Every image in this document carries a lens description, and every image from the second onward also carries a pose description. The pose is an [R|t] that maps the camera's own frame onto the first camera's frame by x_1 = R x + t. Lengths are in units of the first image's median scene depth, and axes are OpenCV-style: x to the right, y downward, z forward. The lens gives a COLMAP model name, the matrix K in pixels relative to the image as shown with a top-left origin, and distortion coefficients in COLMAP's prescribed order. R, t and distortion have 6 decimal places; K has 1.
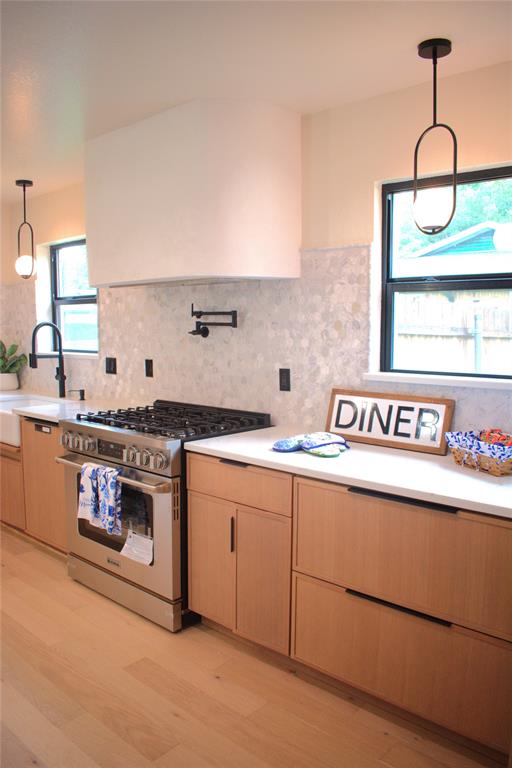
lens RADIAL K [[618.0, 0, 255.1], [0, 618.0, 385.7], [0, 0, 1]] dist [-0.076839, 0.006637]
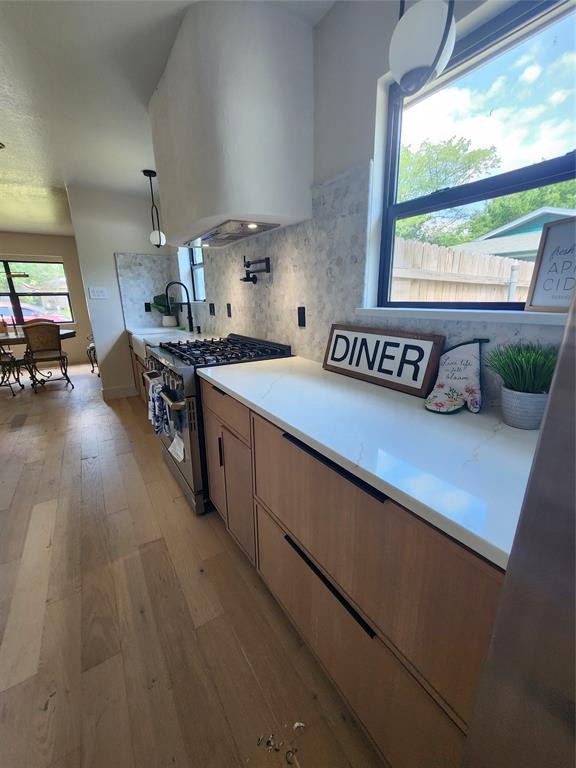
lens RADIAL K [[323.6, 0, 290.1], [0, 323.6, 387.1], [0, 0, 1]] dist [0.002432, -0.000456]
pose [[0.966342, 0.058321, -0.250561, 0.210655], [-0.013494, 0.984114, 0.177023, 0.014807], [0.256905, -0.167684, 0.951778, 0.444027]]
